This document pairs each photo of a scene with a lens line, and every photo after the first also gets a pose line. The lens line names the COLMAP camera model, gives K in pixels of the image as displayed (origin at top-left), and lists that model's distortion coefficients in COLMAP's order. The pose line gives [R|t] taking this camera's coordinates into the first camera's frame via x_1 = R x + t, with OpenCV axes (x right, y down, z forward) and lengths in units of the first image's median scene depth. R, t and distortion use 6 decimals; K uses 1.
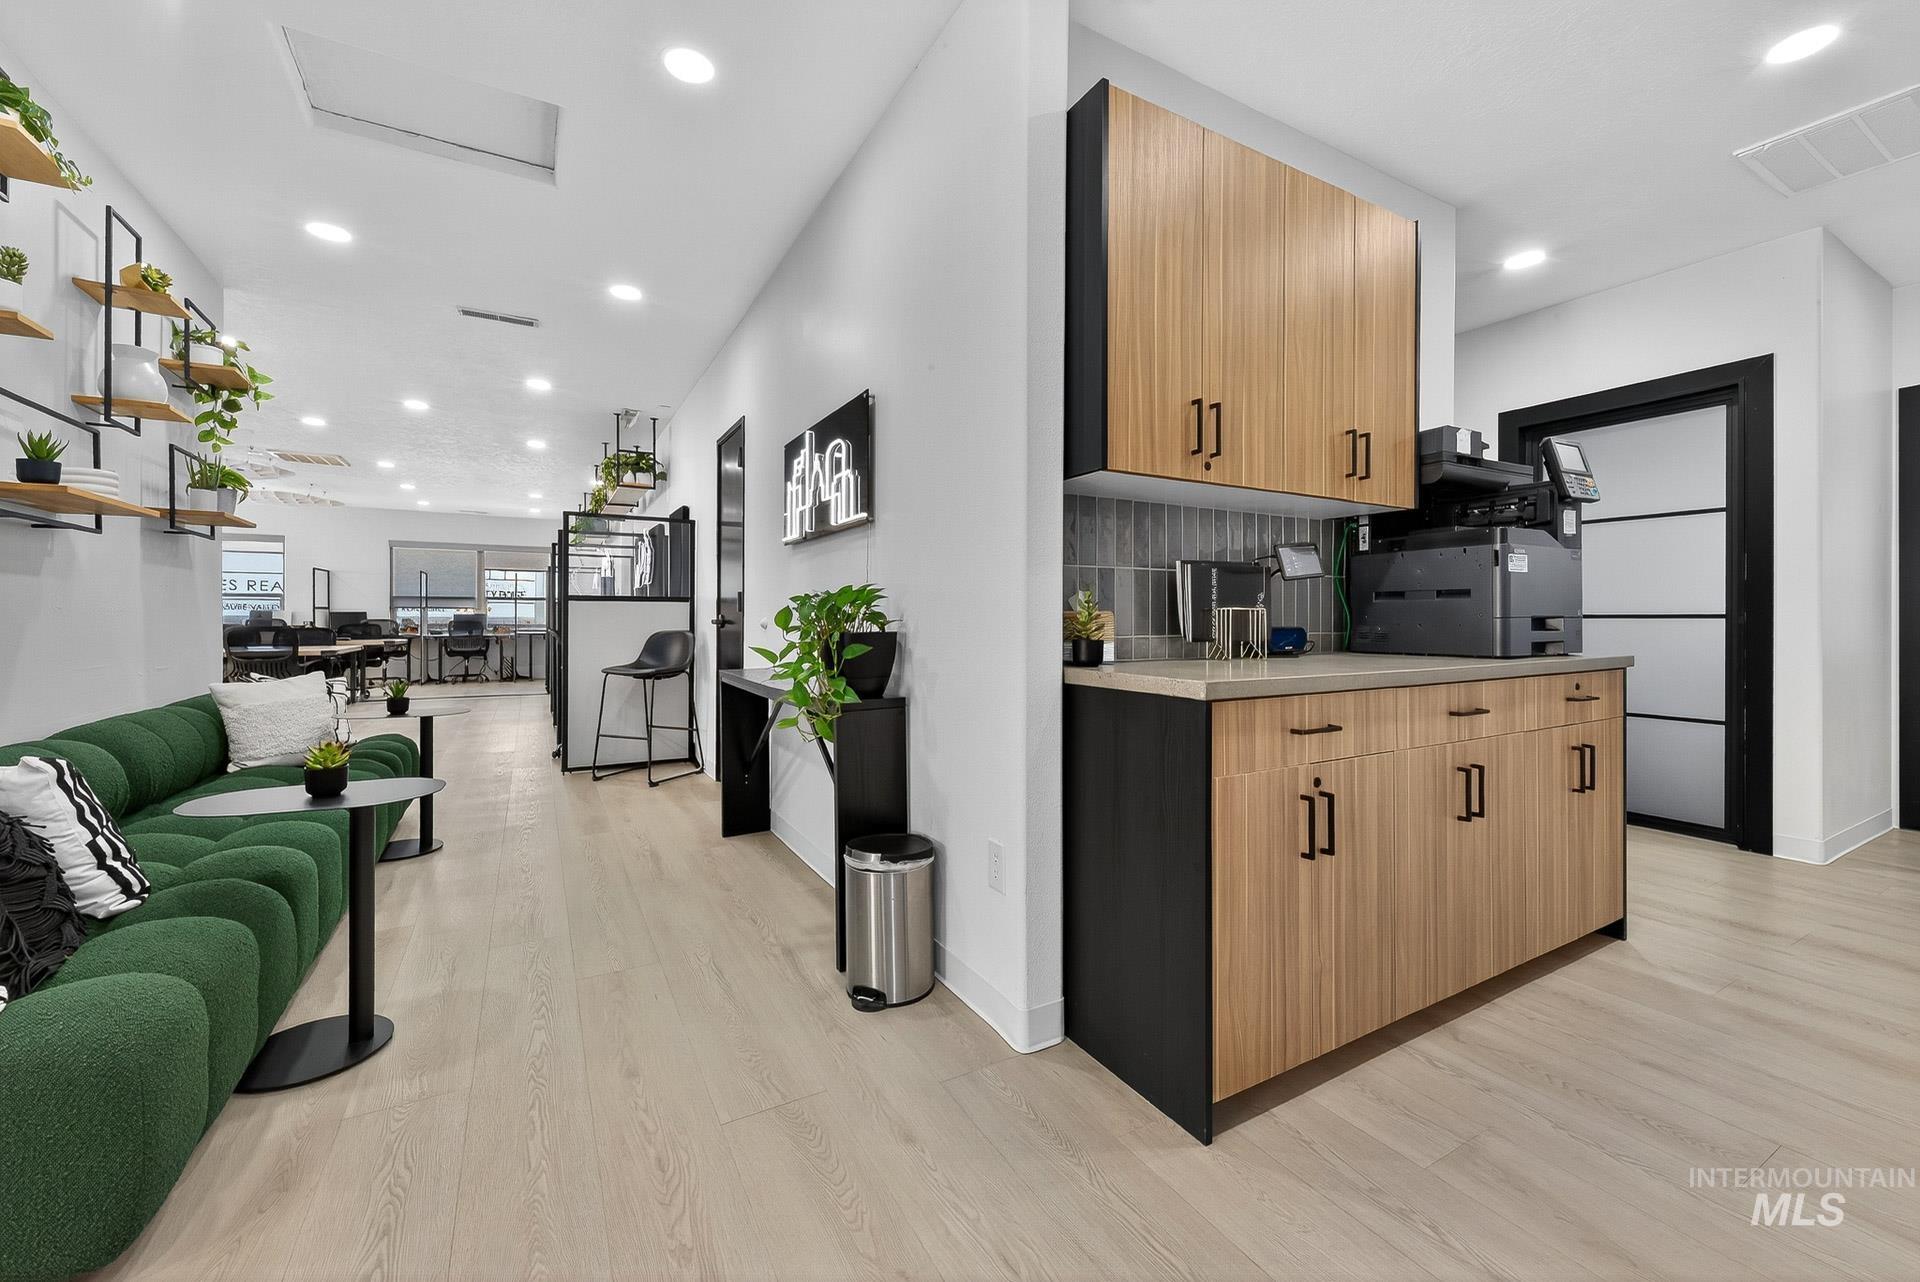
lens RADIAL K [[753.1, 0, 966.4], [0, 753.1, 619.9], [0, 0, 1]] dist [0.020883, -0.011237]
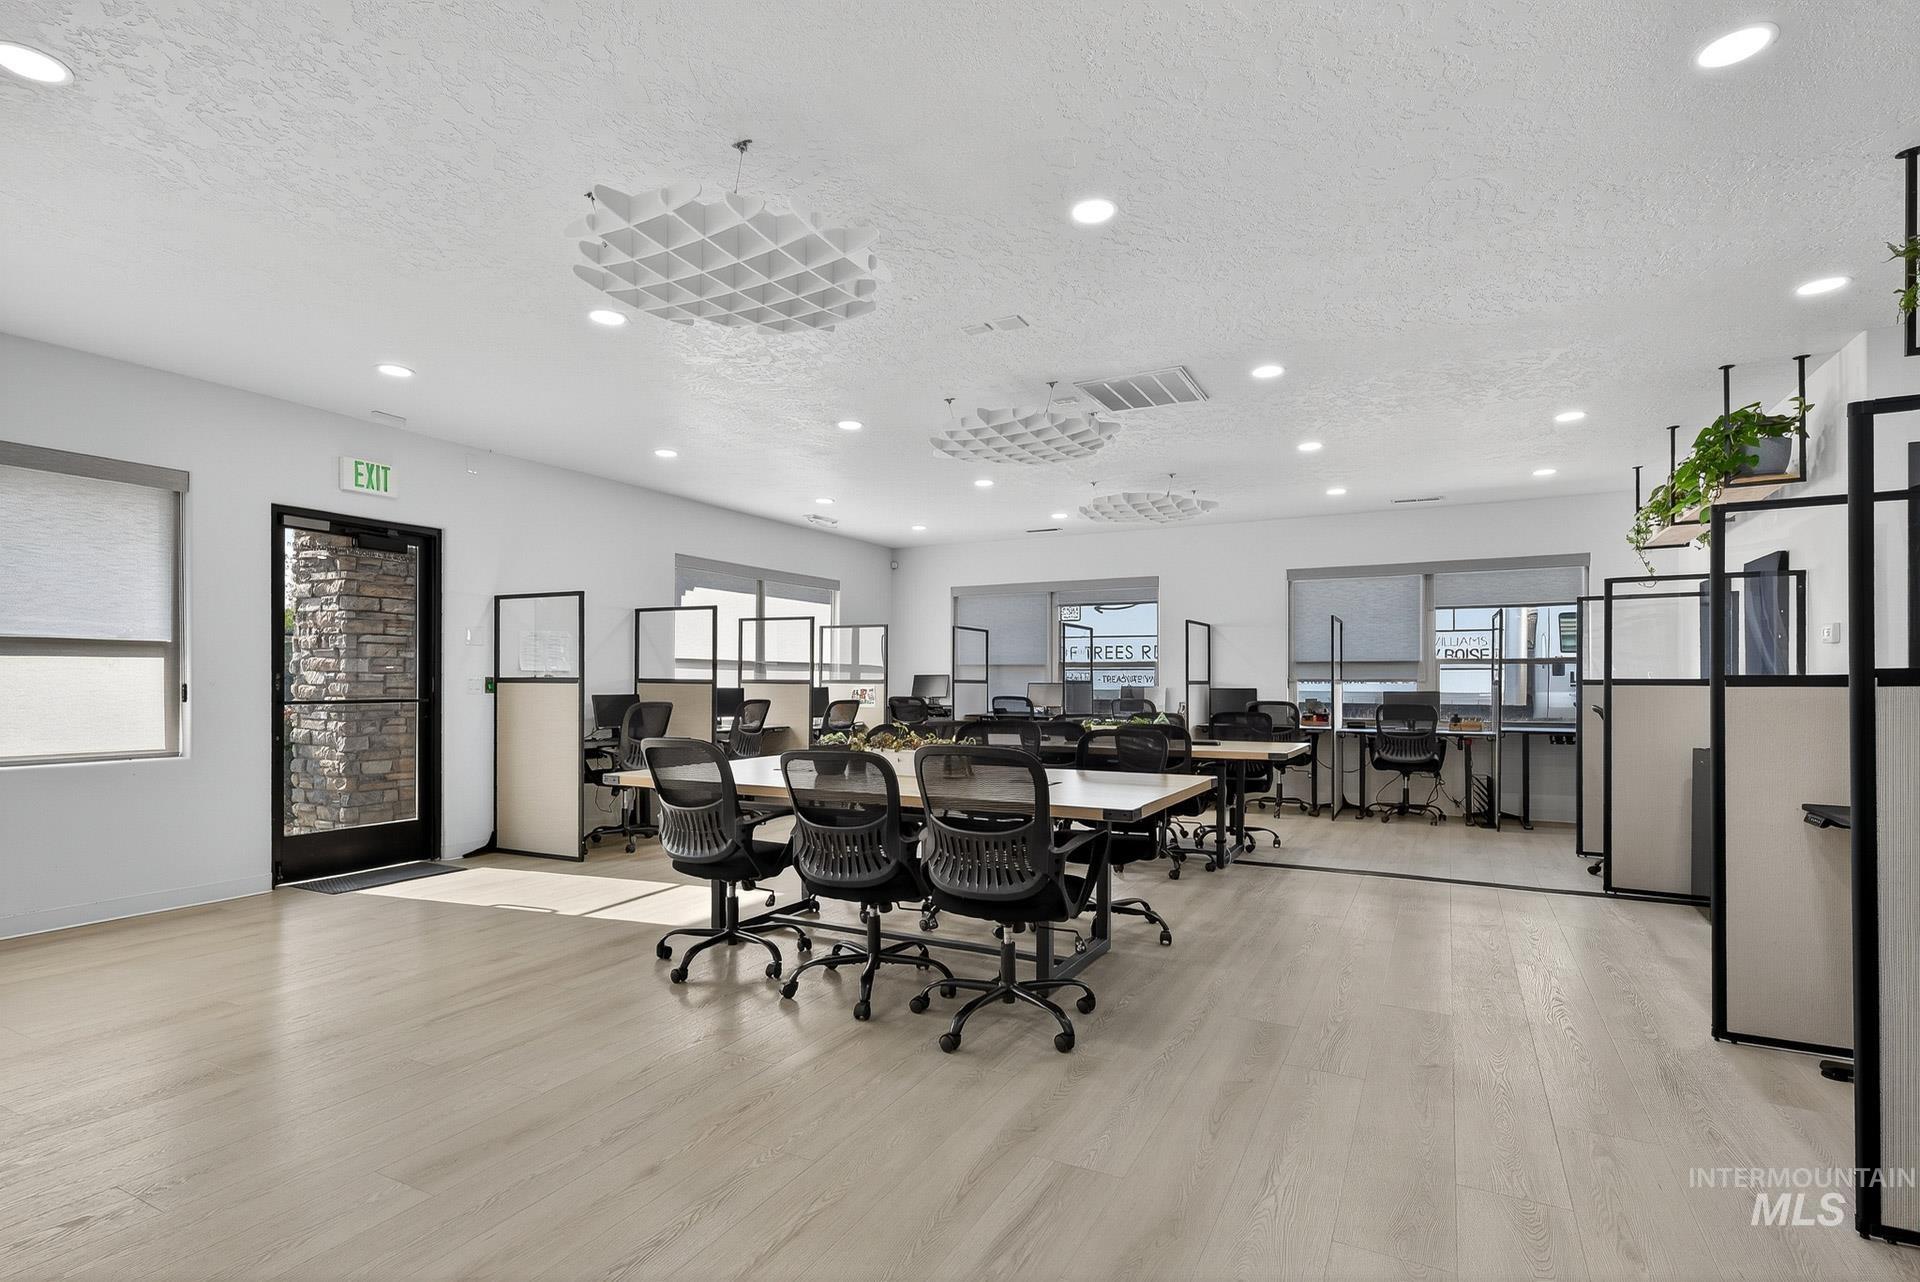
lens RADIAL K [[887.3, 0, 962.2], [0, 887.3, 660.3], [0, 0, 1]] dist [0.003414, 0.000049]
pose [[0.530280, -0.019595, -0.847596, -0.288407], [-0.004316, 0.999658, -0.025811, -0.012622], [0.847812, 0.017345, 0.530014, 0.394415]]
